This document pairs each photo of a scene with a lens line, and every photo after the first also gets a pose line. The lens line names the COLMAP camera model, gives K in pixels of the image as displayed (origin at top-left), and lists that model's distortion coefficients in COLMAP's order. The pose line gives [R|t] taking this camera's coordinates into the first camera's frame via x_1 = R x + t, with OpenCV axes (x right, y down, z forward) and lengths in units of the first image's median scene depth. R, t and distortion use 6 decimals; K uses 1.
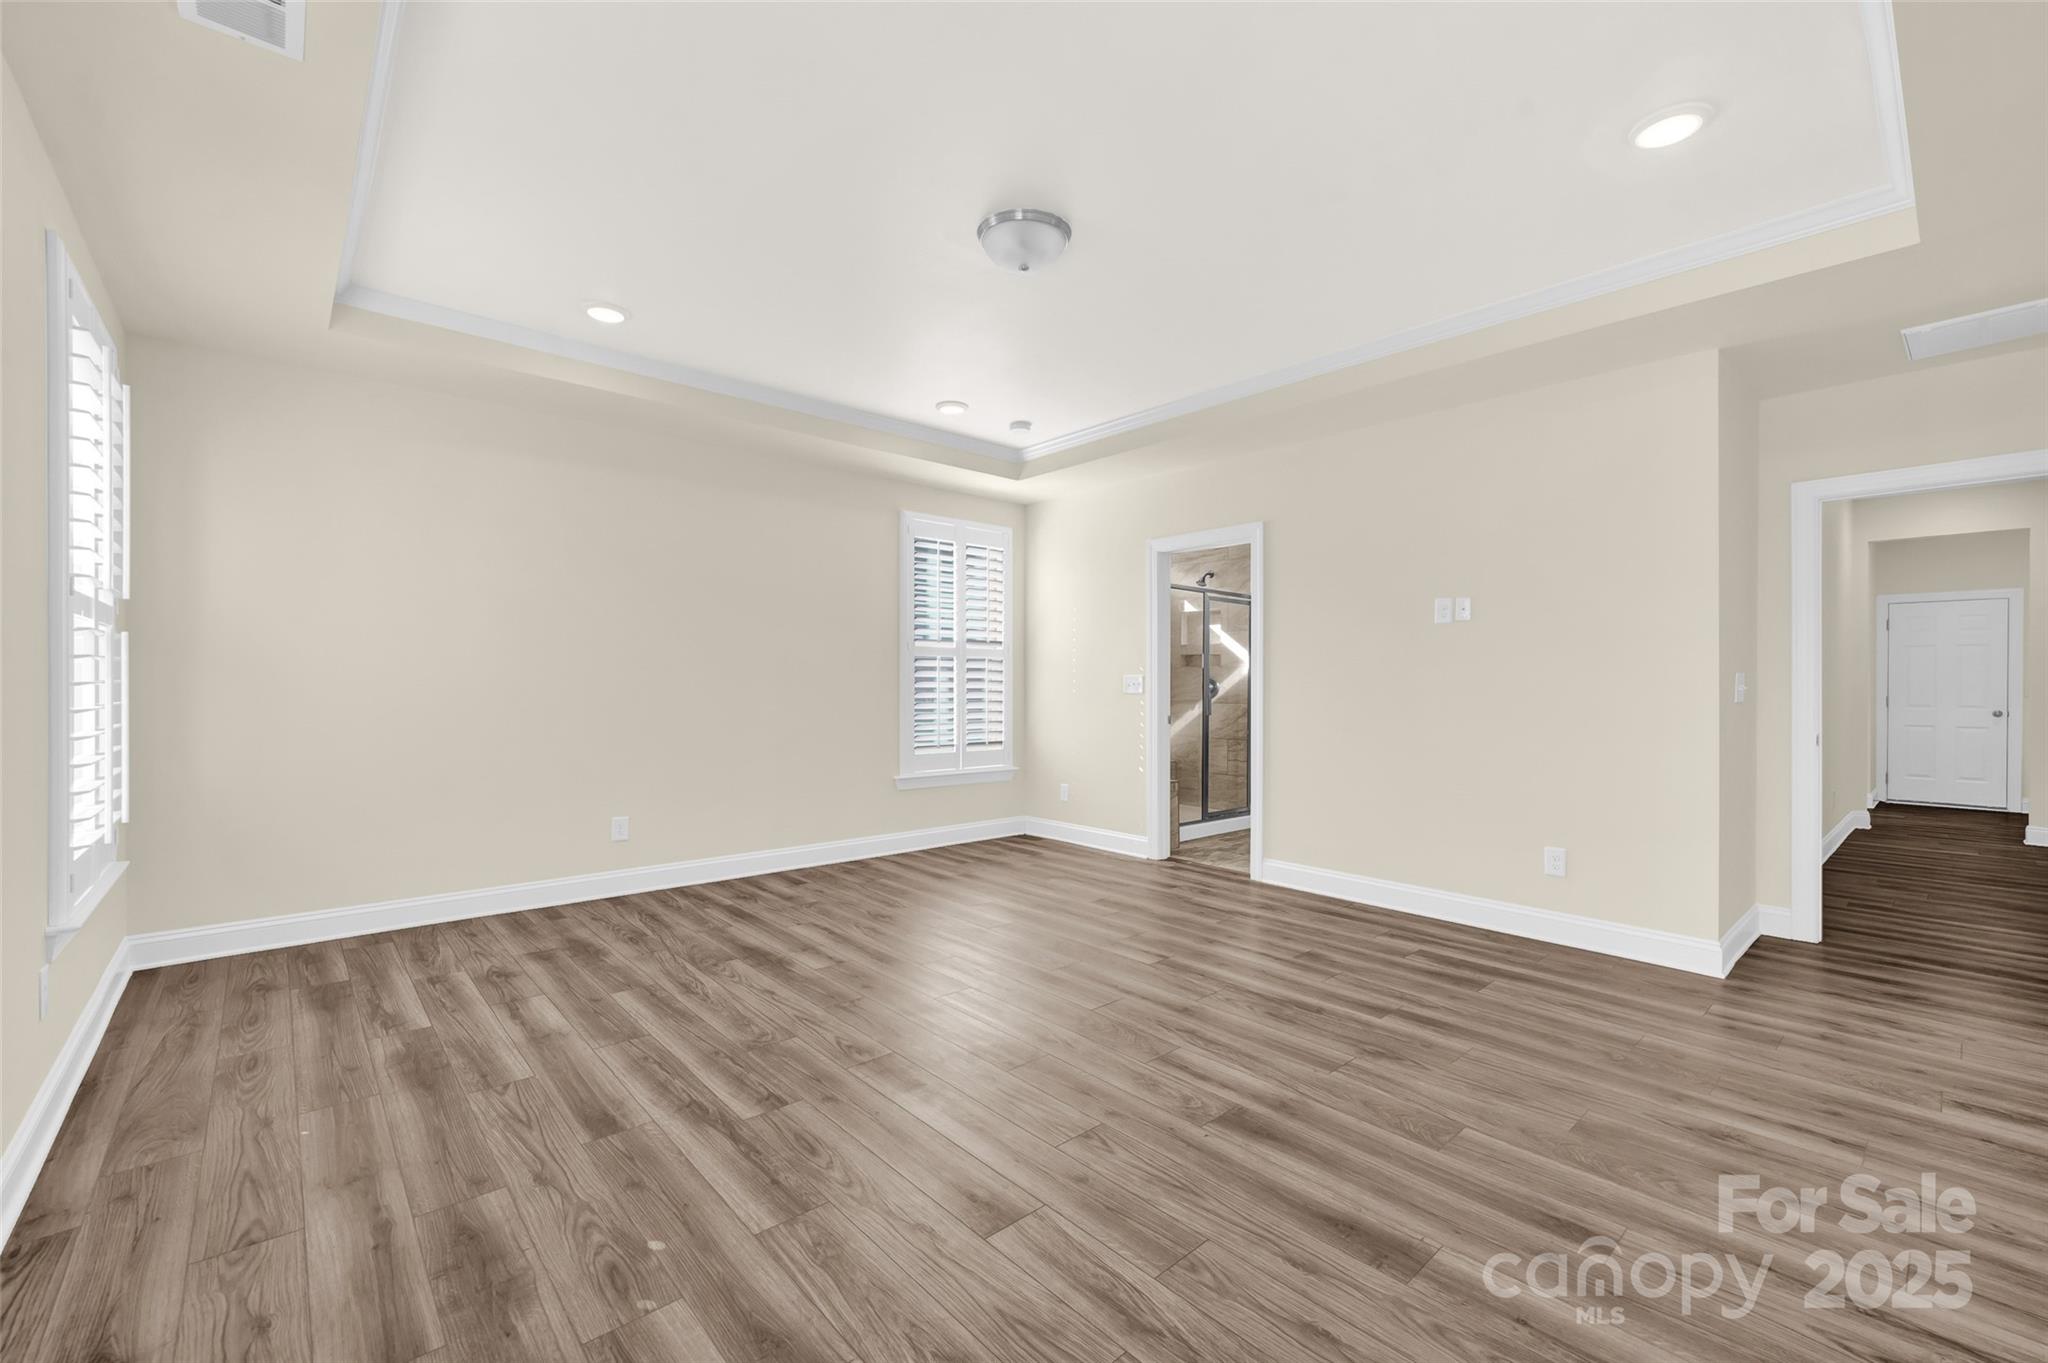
lens RADIAL K [[855.8, 0, 1024.0], [0, 855.8, 681.5], [0, 0, 1]] dist [-0.000242, -0.000063]
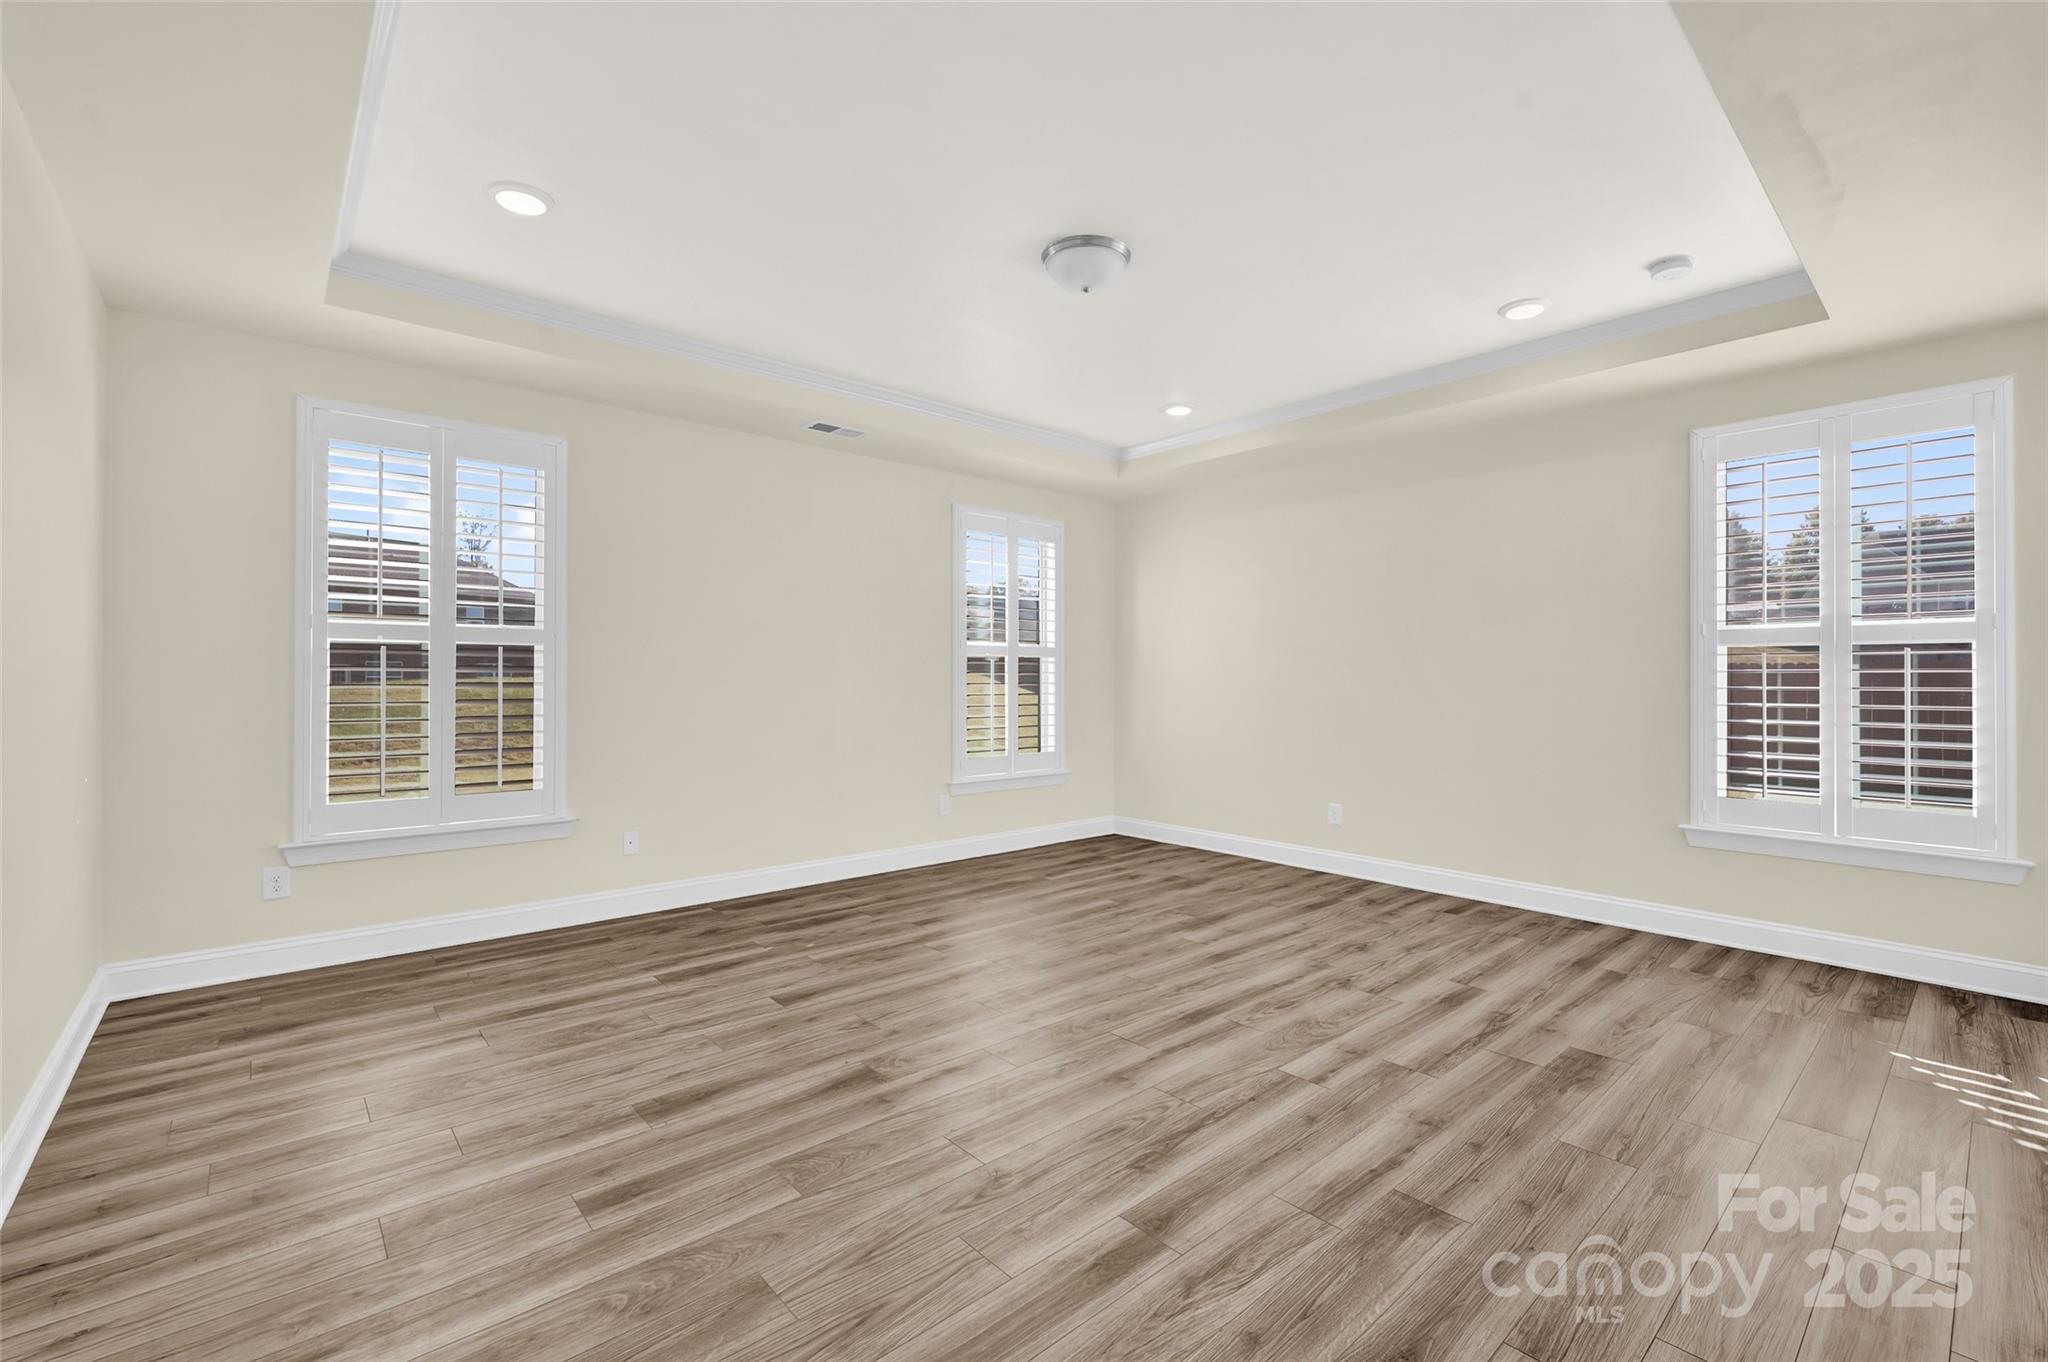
lens RADIAL K [[875.6, 0, 1022.7], [0, 875.6, 669.0], [0, 0, 1]] dist [-0.002321, -0.000553]
pose [[-0.013403, -0.016896, -0.999767, 1.061169], [-0.003063, 0.999853, -0.016856, 0.002316], [0.999905, 0.002836, -0.013453, 0.930653]]
